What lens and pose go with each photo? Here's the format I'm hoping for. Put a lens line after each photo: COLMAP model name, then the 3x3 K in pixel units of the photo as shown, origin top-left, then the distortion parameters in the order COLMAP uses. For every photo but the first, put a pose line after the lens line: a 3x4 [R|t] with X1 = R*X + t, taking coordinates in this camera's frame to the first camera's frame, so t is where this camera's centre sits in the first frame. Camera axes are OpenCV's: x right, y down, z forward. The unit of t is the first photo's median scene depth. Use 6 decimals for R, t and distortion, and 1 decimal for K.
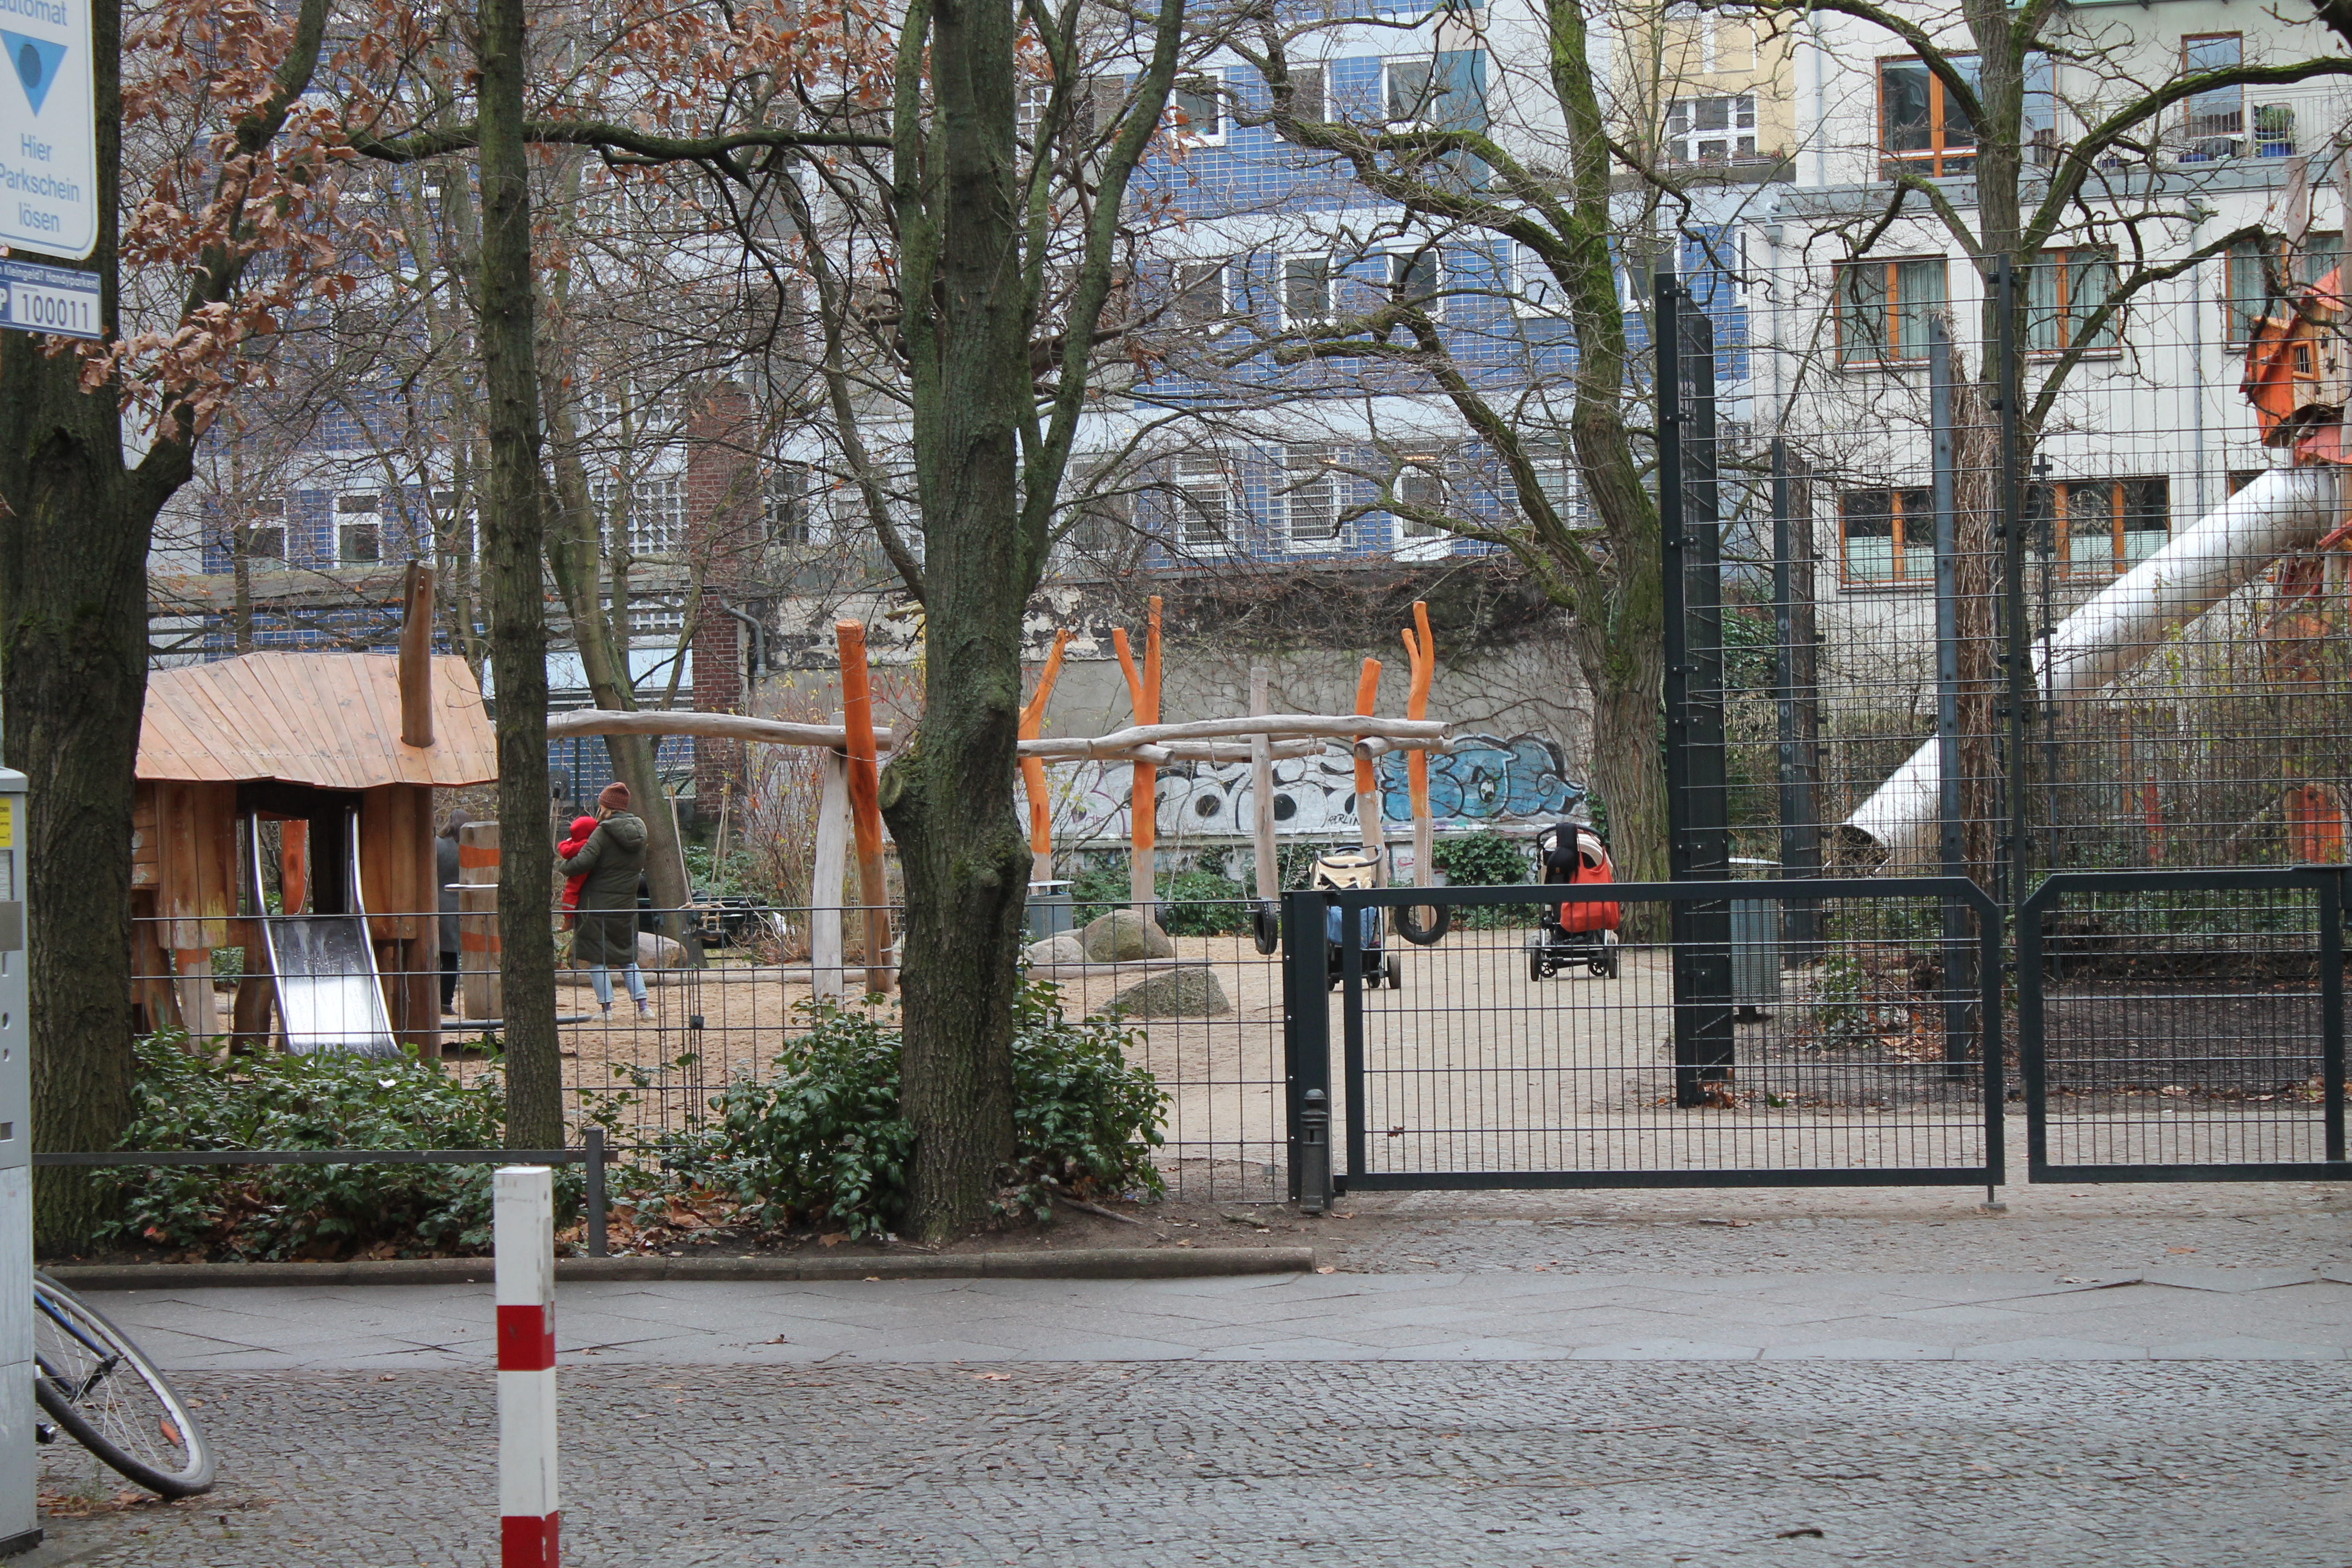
lens RADIAL K [[3338.2, 0, 1175.6], [0, 3338.2, 788.6], [0, 0, 1]] dist [0.027308, 0.000000]
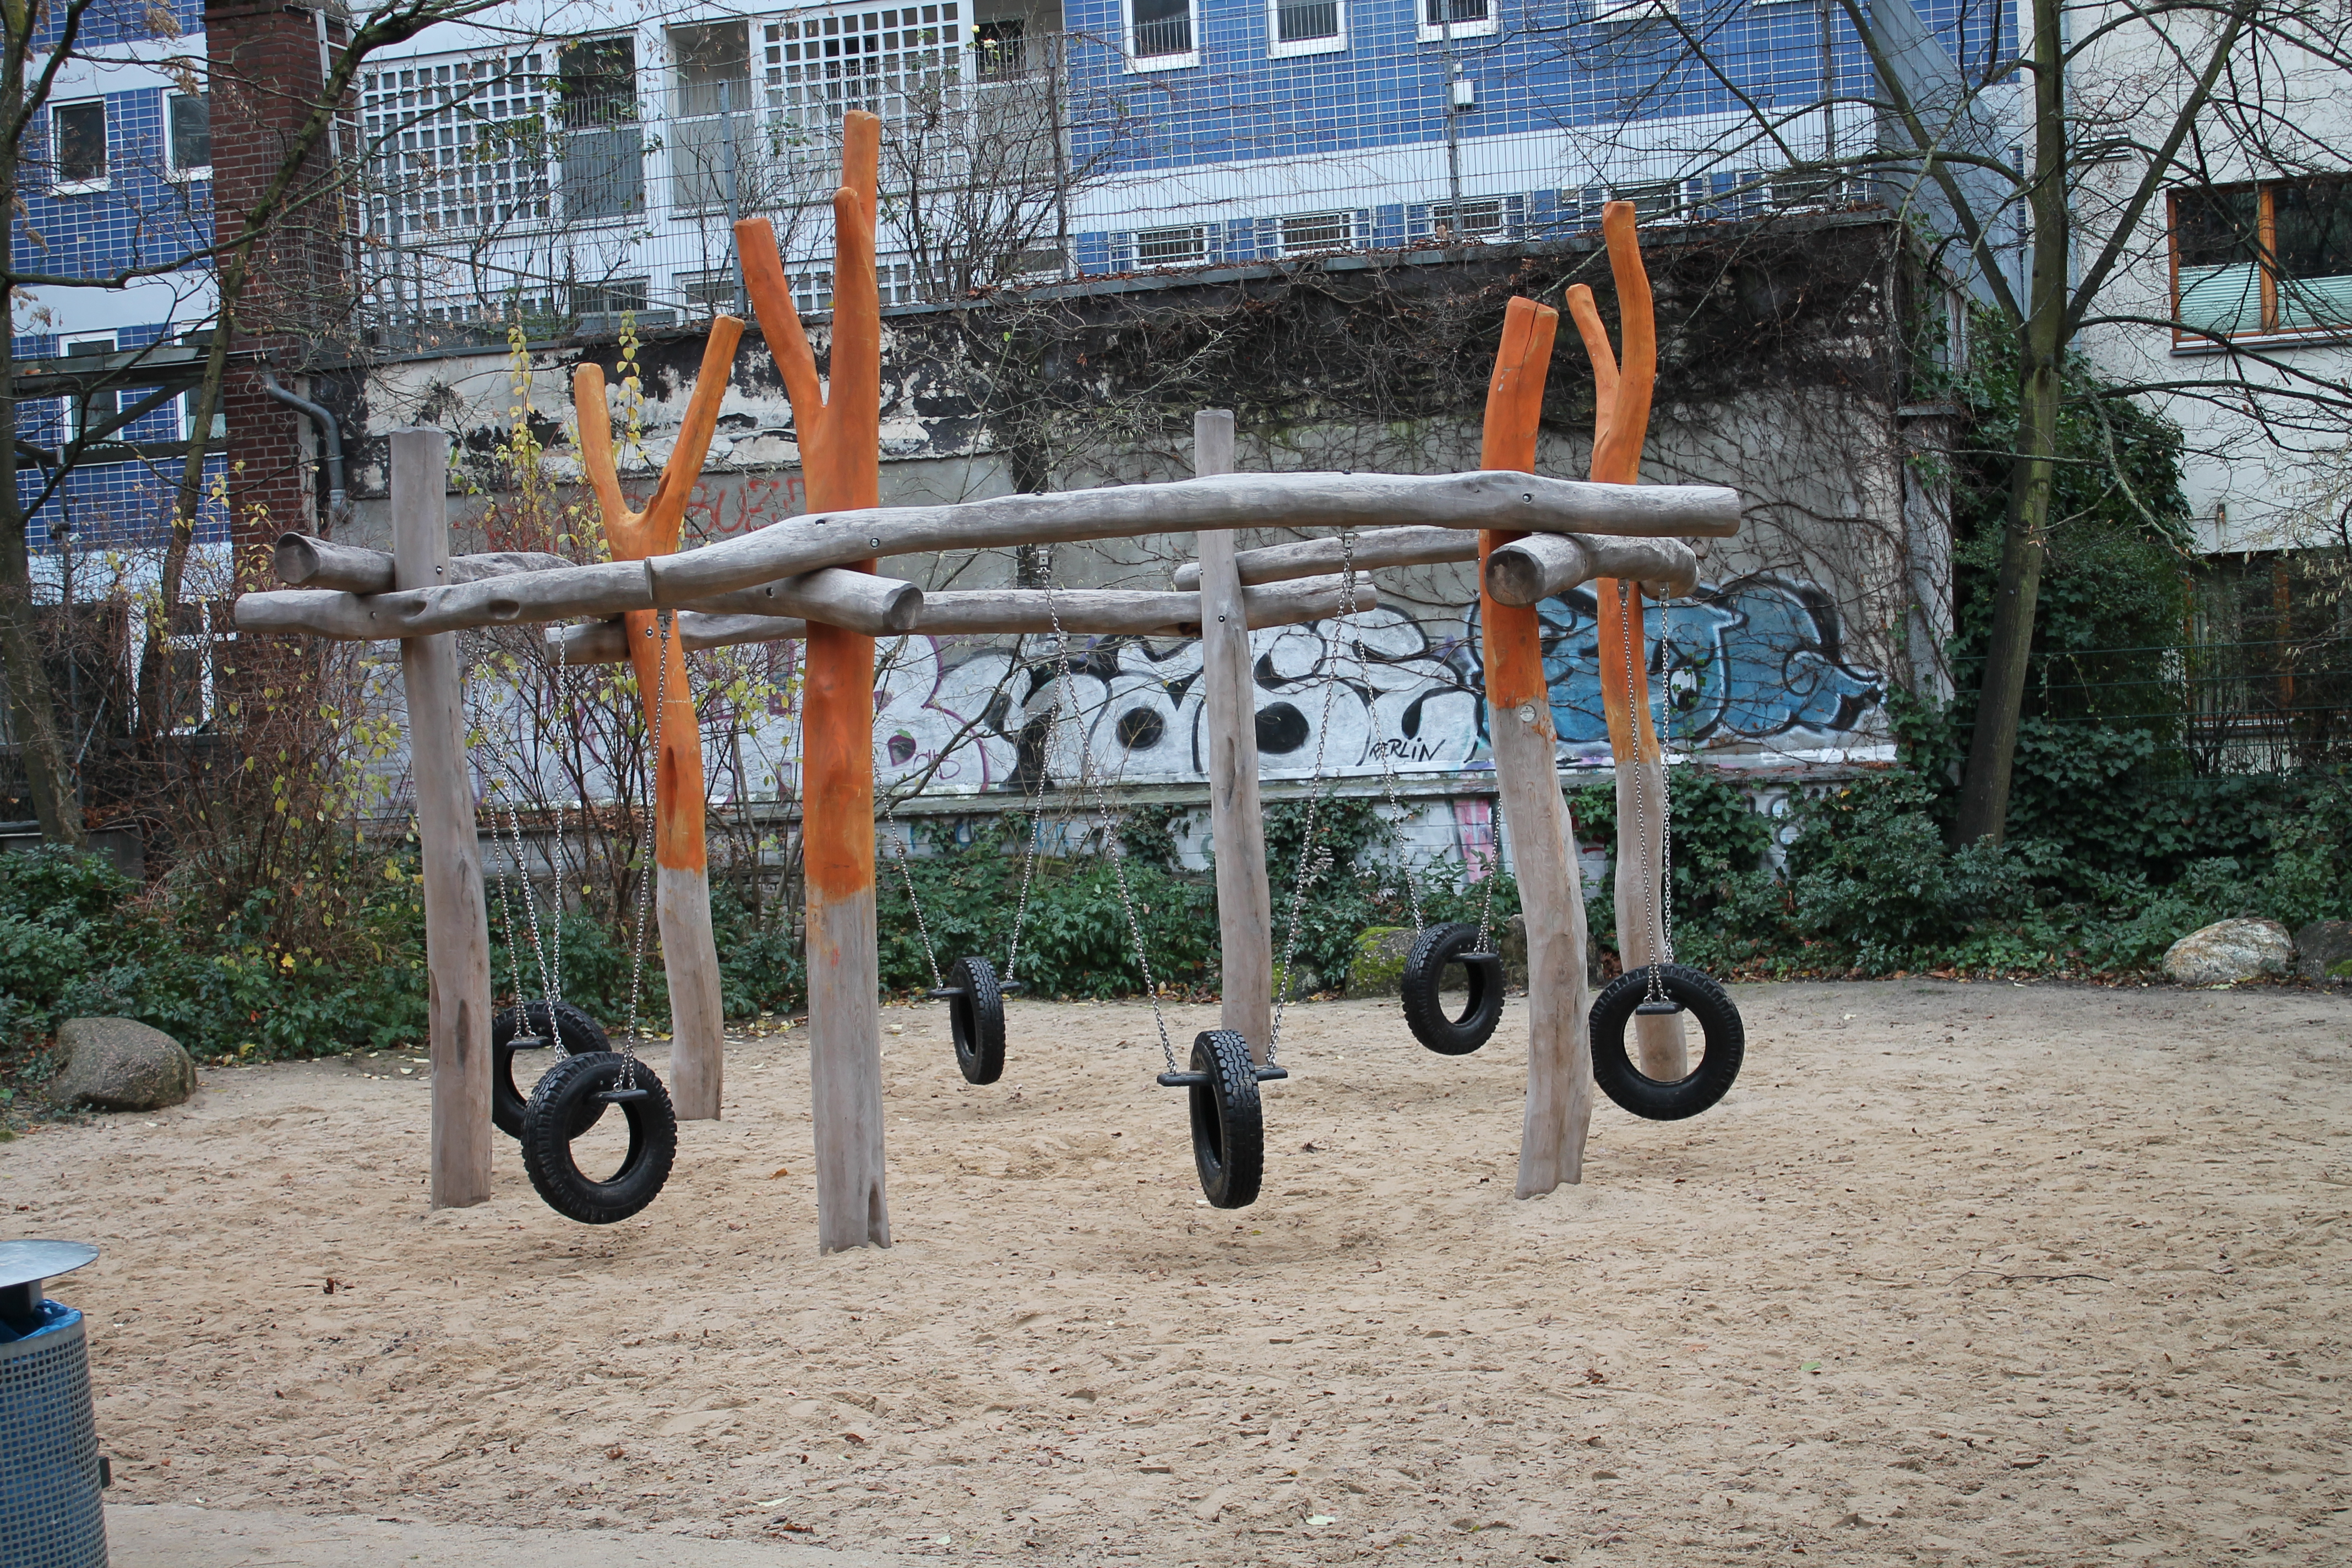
lens RADIAL K [[2293.8, 0, 1171.6], [0, 2293.8, 783.1], [0, 0, 1]] dist [-0.005385, 0.000000]
pose [[0.999493, -0.022923, -0.022111, 0.022749], [0.023824, 0.998859, 0.041378, -0.001115], [0.021138, -0.041883, 0.998899, 0.646435]]
